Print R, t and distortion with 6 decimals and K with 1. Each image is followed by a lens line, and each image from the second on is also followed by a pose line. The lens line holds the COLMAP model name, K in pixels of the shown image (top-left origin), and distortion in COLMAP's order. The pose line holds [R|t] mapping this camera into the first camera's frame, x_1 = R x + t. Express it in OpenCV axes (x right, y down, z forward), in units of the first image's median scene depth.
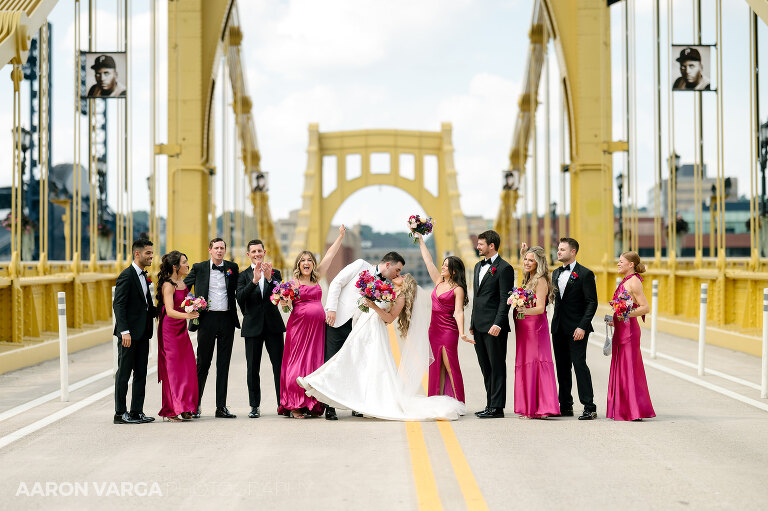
lens RADIAL K [[1787.9, 0, 384.0], [0, 1787.9, 255.5], [0, 0, 1]] dist [0.015795, -0.033208]
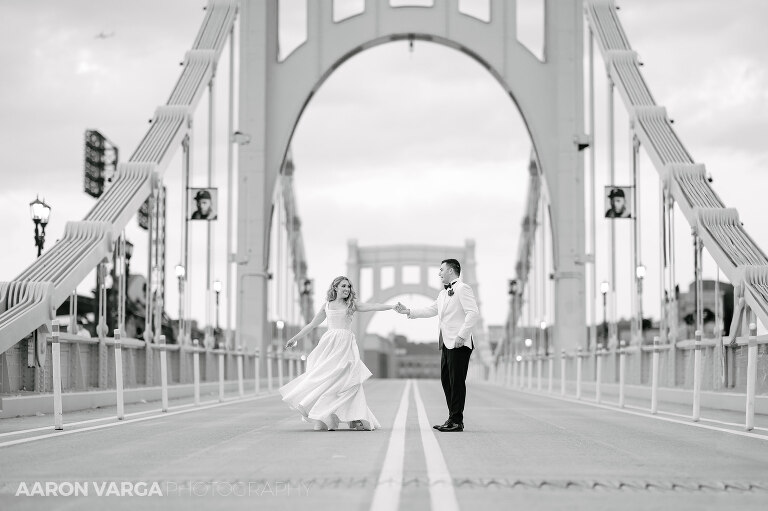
lens RADIAL K [[1787.9, 0, 384.0], [0, 1787.9, 255.5], [0, 0, 1]] dist [0.015795, -0.033208]
pose [[0.999724, 0.007590, -0.022241, 0.009633], [-0.009012, 0.997875, -0.064526, 0.015552], [0.021704, 0.064709, 0.997668, -0.212884]]
